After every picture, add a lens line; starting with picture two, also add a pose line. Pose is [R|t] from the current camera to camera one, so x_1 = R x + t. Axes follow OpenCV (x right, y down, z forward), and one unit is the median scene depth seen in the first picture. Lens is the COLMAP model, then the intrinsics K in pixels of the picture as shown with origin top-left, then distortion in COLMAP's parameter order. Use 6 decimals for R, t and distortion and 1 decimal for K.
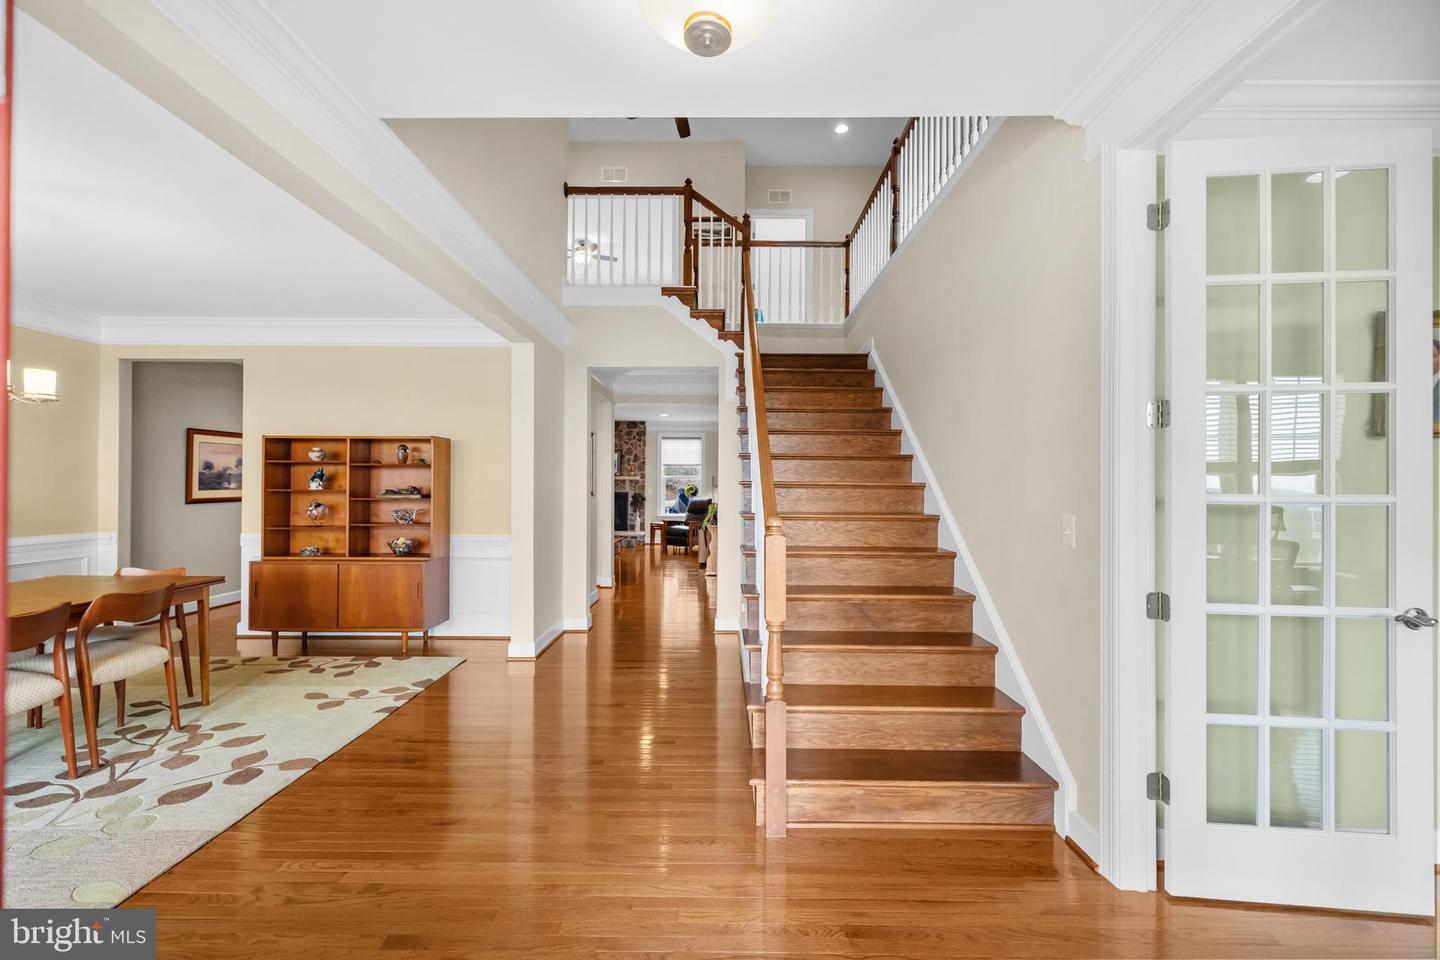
lens RADIAL K [[603.2, 0, 718.7], [0, 603.2, 477.4], [0, 0, 1]] dist [0.000142, -0.000193]
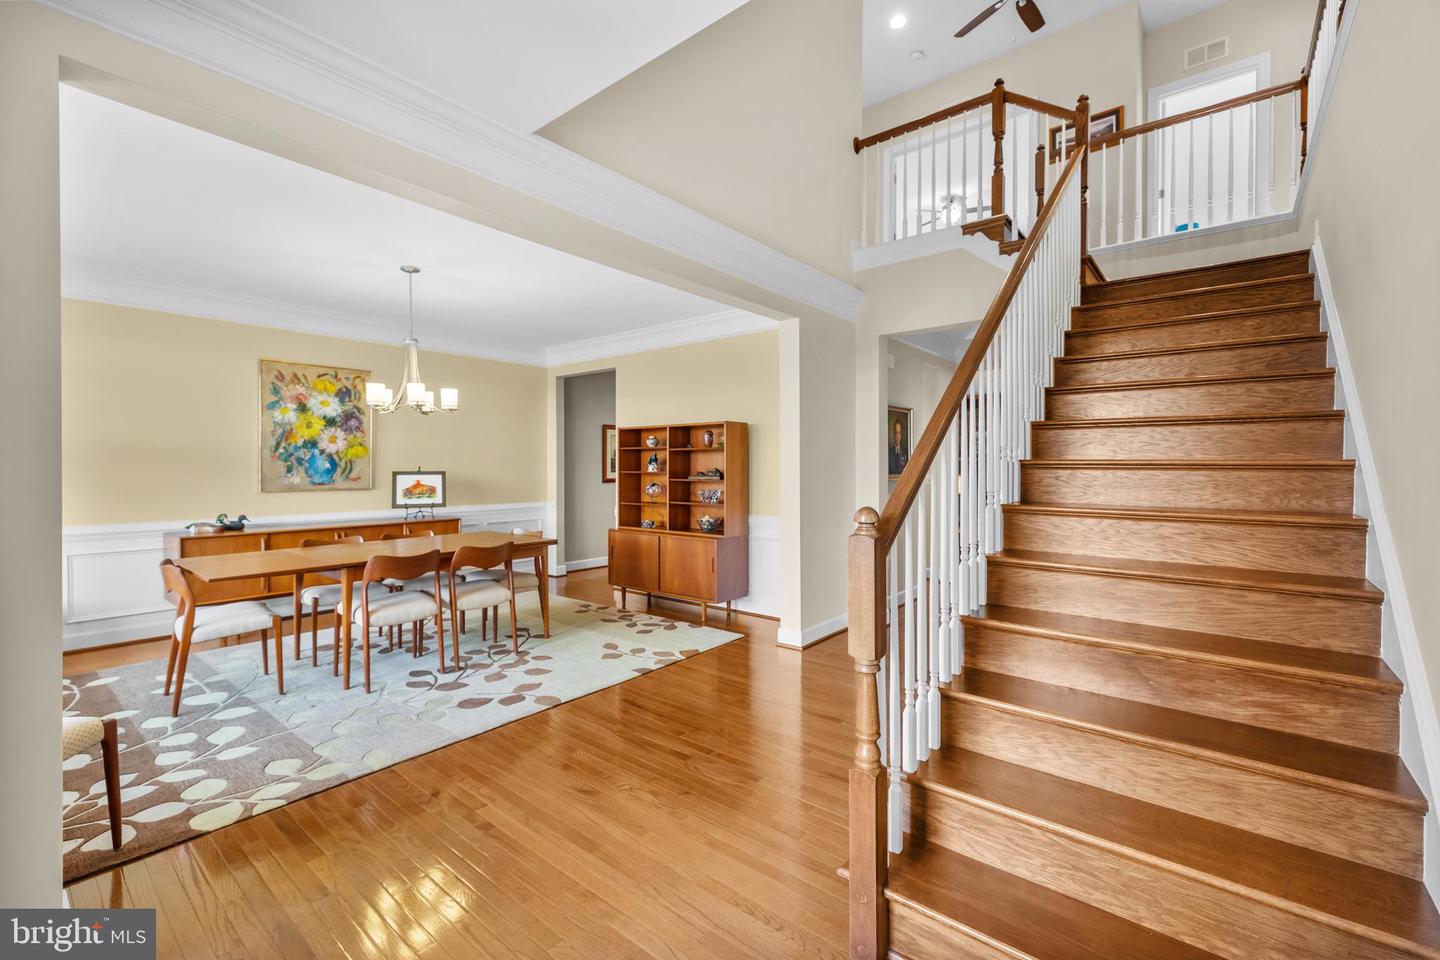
lens RADIAL K [[611.3, 0, 716.5], [0, 611.3, 467.0], [0, 0, 1]] dist [0.001381, -0.000257]
pose [[0.777869, -0.004187, -0.628413, 0.200395], [0.011115, 0.999913, 0.007096, 0.004392], [0.628329, -0.012505, 0.777848, 0.166521]]
